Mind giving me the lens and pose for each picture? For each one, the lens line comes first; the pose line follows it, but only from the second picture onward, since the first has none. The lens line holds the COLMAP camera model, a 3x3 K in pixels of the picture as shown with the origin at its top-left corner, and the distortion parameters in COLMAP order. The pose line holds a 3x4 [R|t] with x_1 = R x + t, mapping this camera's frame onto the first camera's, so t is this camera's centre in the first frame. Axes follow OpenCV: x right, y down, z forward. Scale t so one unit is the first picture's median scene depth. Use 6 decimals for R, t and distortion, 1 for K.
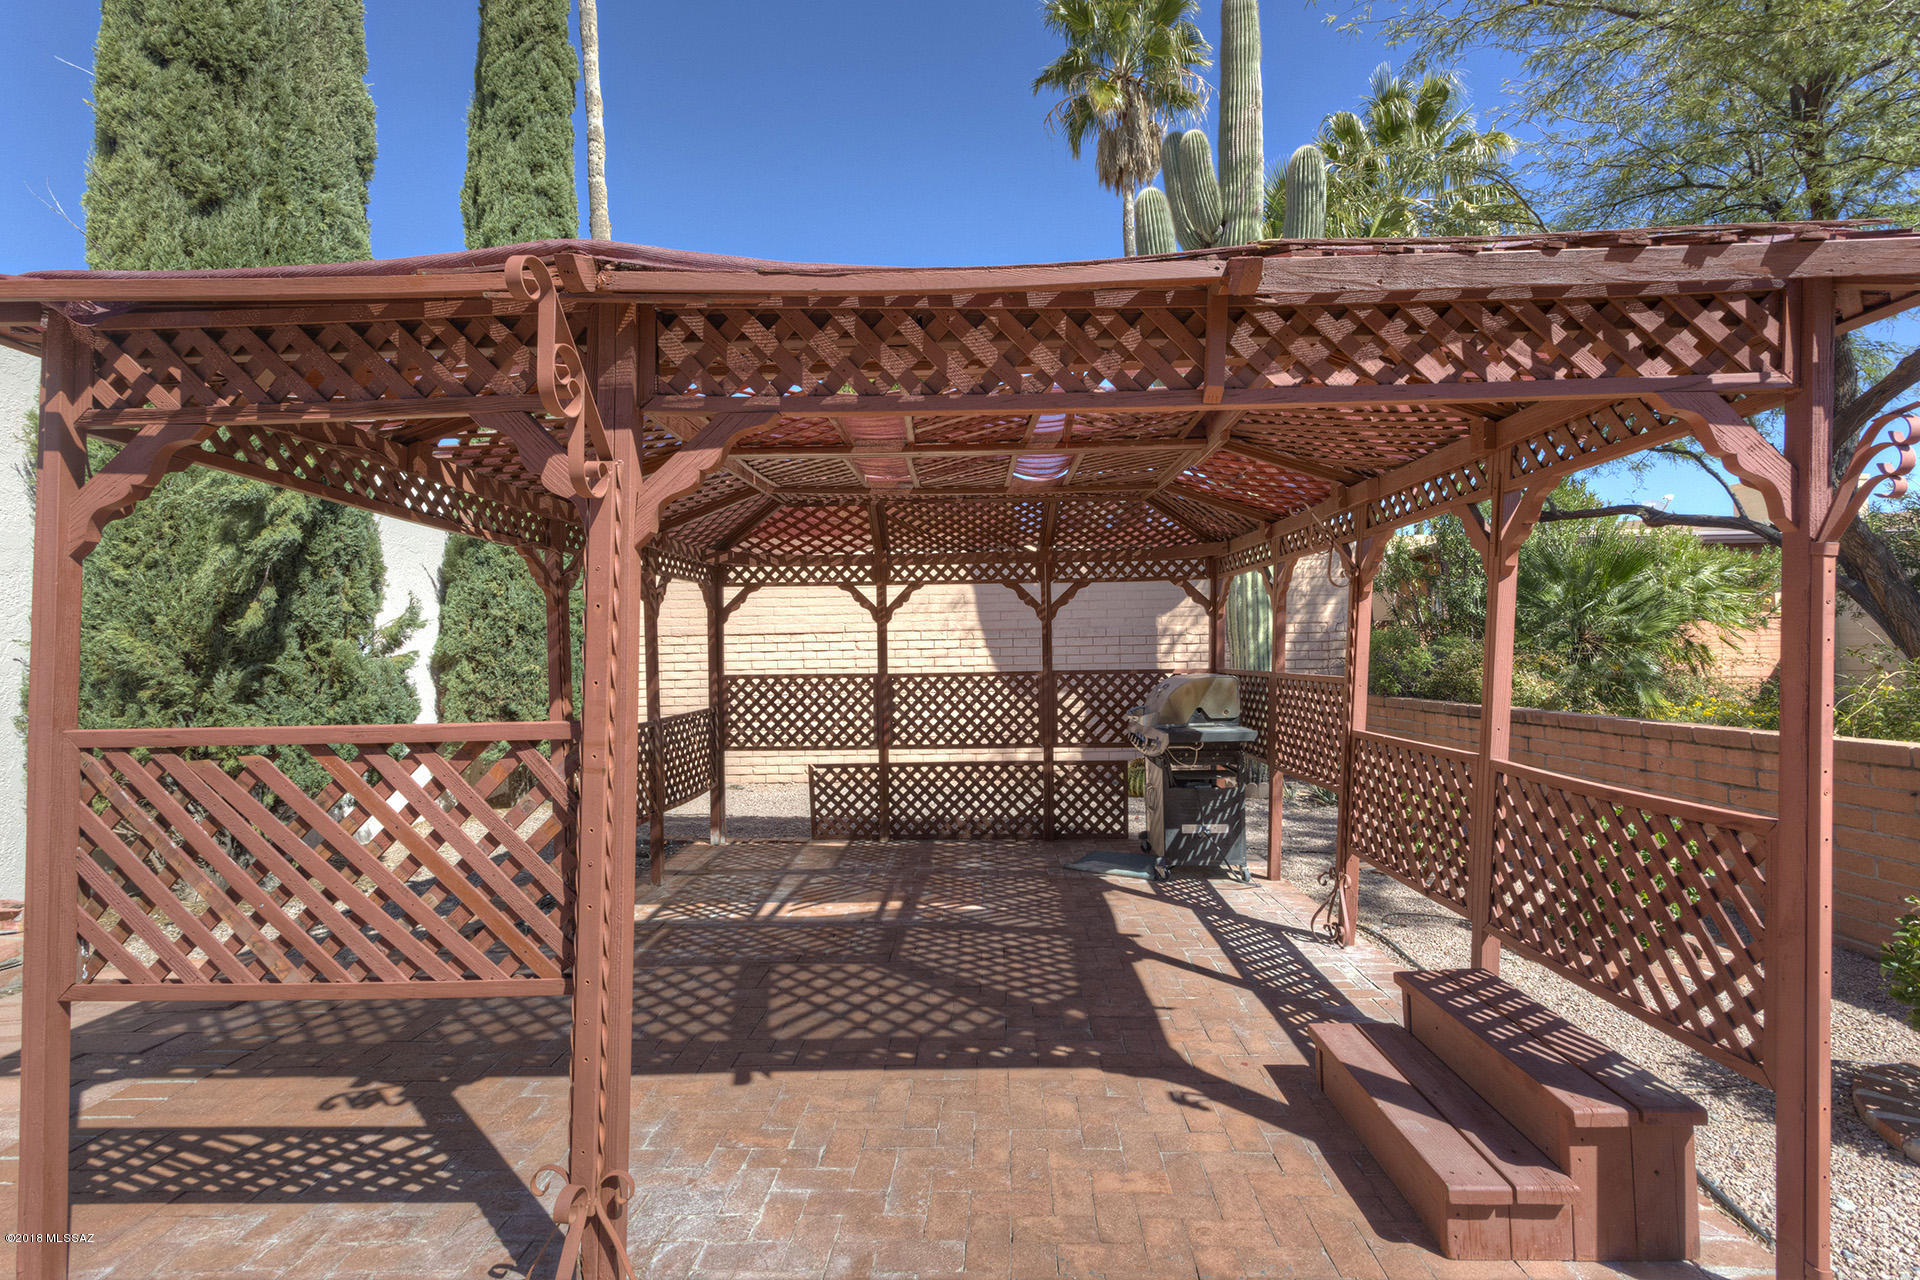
lens RADIAL K [[904.5, 0, 951.5], [0, 904.5, 625.4], [0, 0, 1]] dist [0.001917, 0.001985]
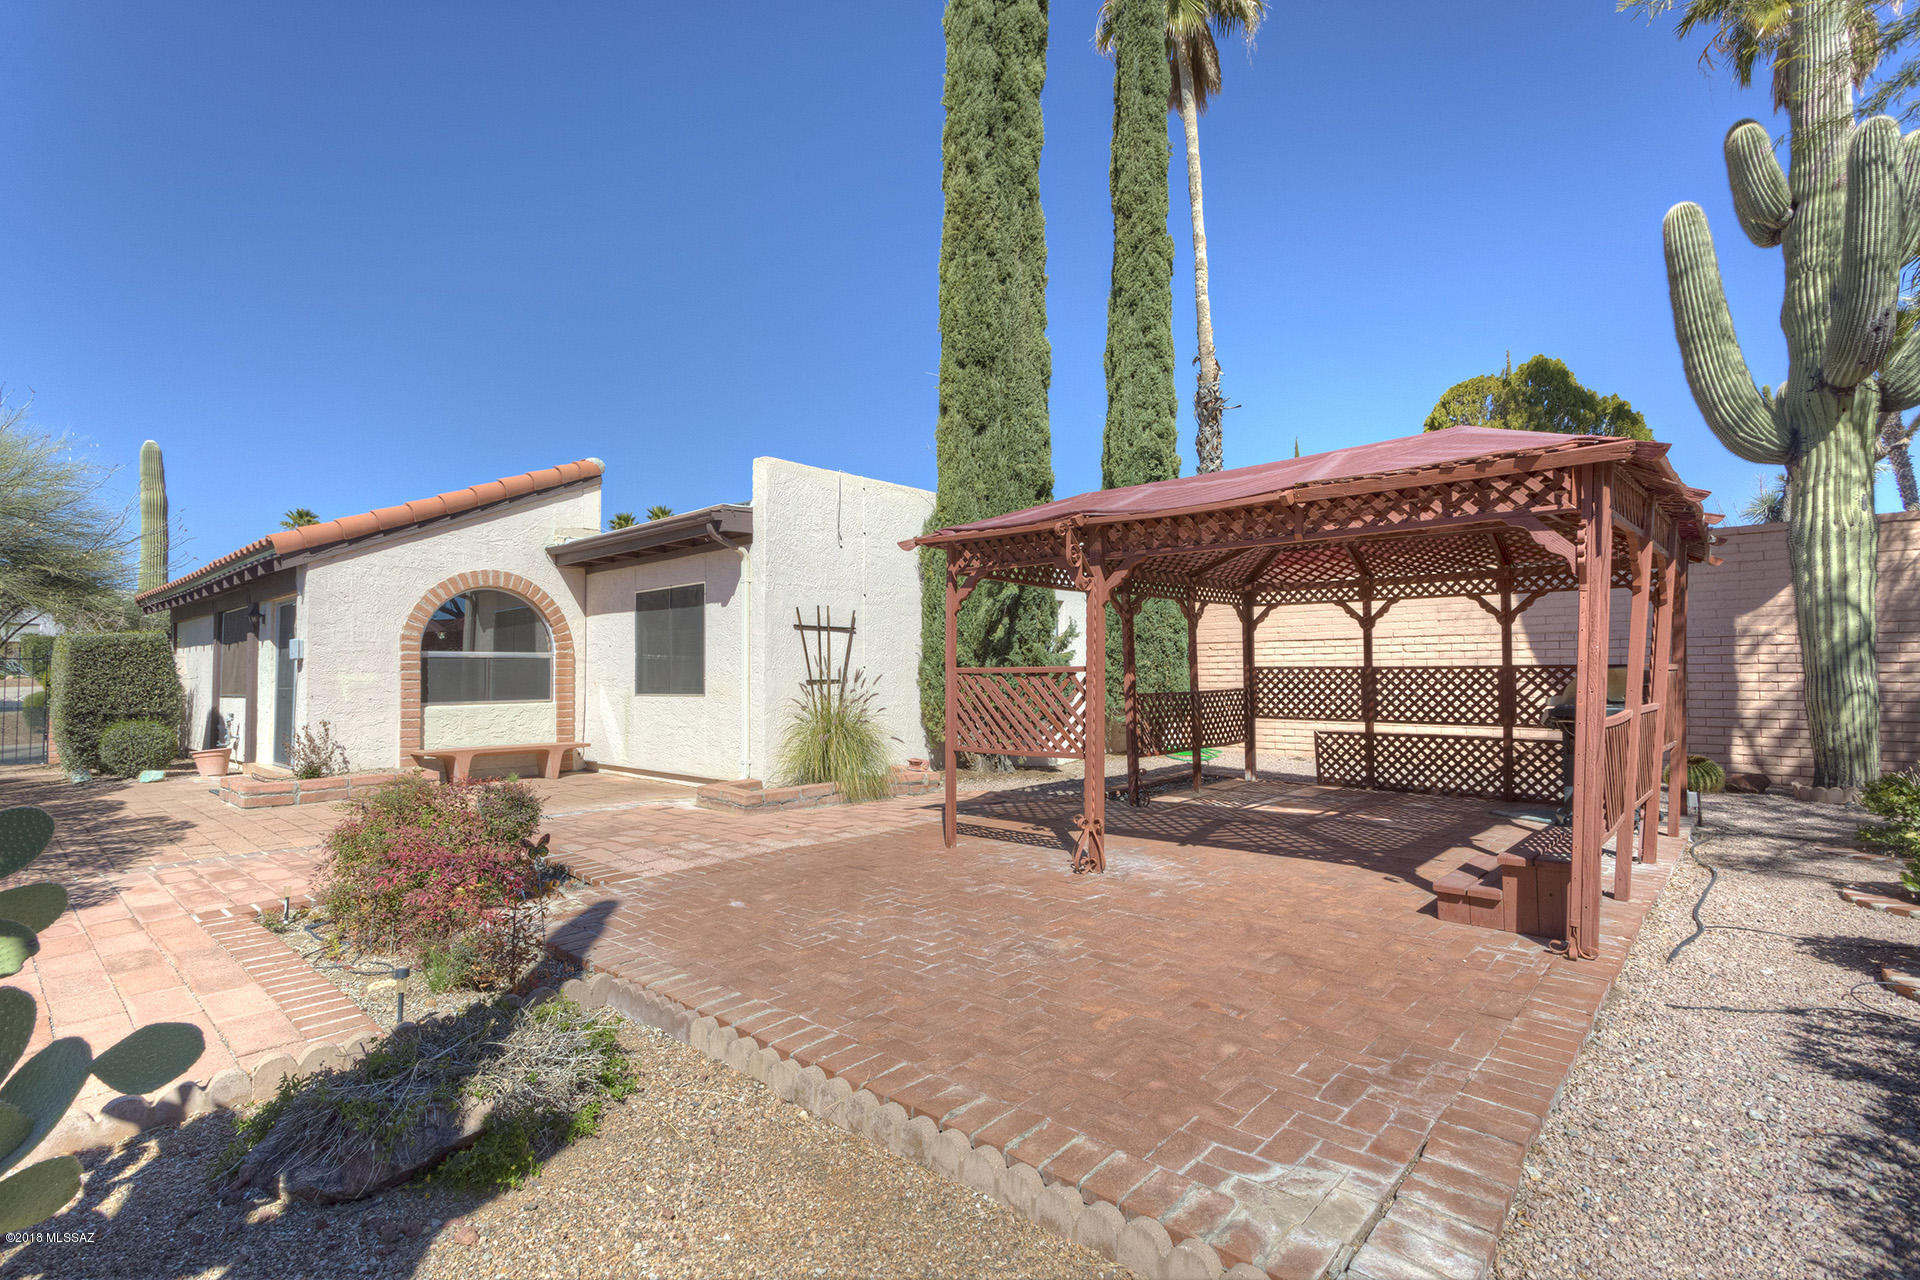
lens RADIAL K [[919.8, 0, 957.3], [0, 919.8, 678.8], [0, 0, 1]] dist [0.001579, 0.000278]
pose [[0.760730, 0.016324, -0.648864, 0.351745], [0.014237, 0.999024, 0.041824, 0.005218], [0.648913, -0.041055, 0.759754, -0.449127]]
